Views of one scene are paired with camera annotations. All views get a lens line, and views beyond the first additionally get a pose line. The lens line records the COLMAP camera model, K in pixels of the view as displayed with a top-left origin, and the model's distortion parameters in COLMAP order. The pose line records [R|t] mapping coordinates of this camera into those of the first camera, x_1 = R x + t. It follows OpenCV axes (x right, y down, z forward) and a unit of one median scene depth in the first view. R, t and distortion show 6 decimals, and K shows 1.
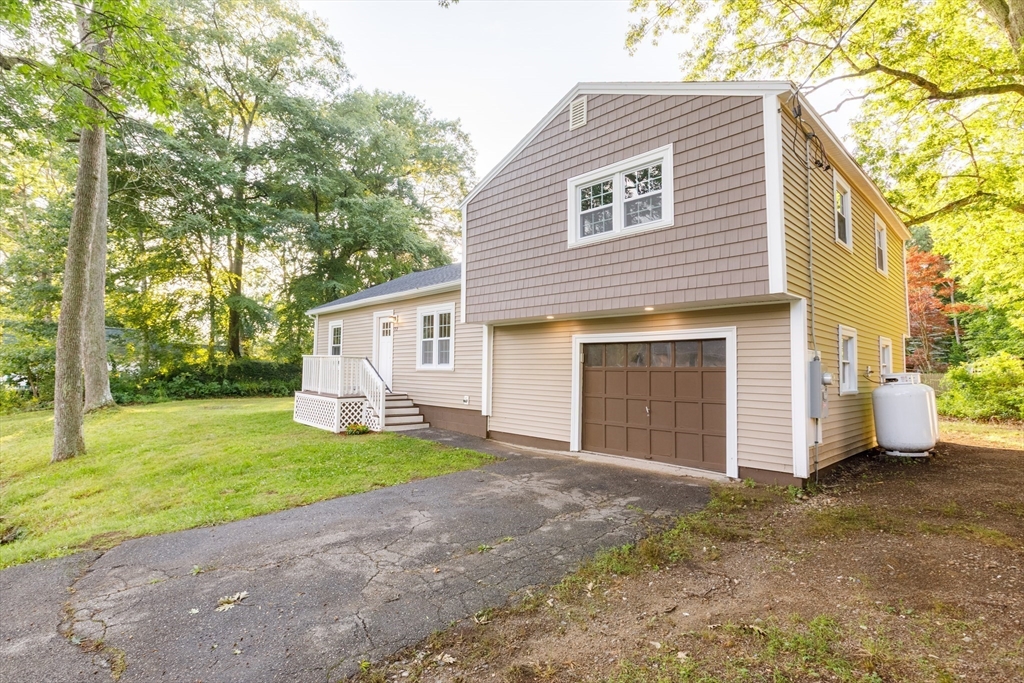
lens RADIAL K [[500.7, 0, 511.5], [0, 500.7, 342.6], [0, 0, 1]] dist [-0.004608, 0.000885]
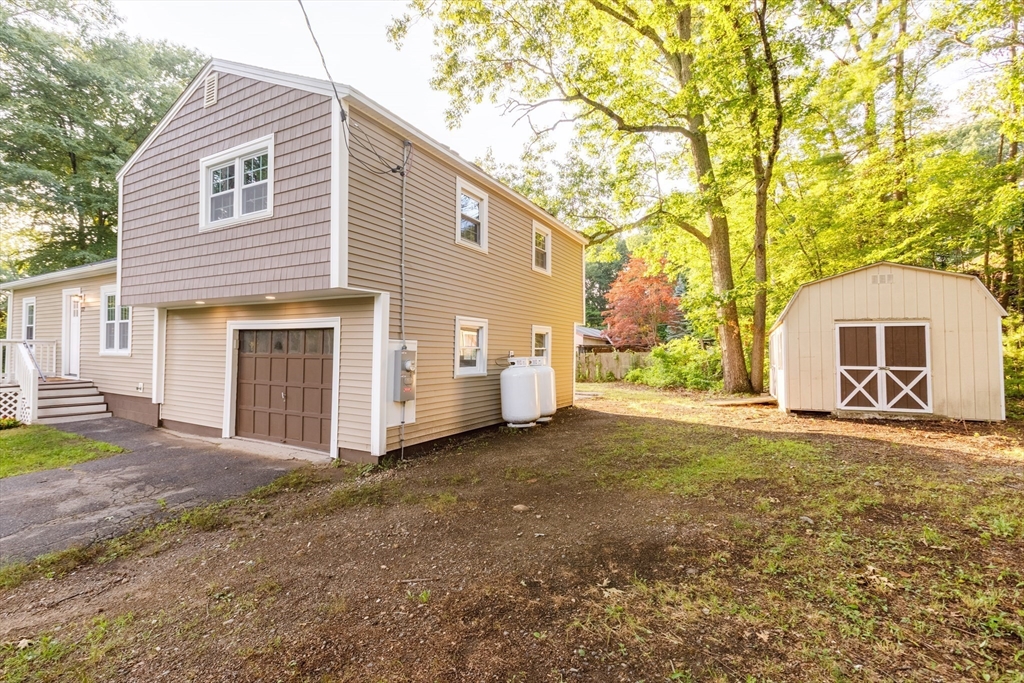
lens RADIAL K [[460.4, 0, 513.3], [0, 460.4, 344.1], [0, 0, 1]] dist [-0.002543, 0.000742]
pose [[0.954857, -0.001456, 0.297061, 0.423349], [-0.013008, 0.998824, 0.046708, -0.020950], [-0.296779, -0.048464, 0.953715, -0.037037]]
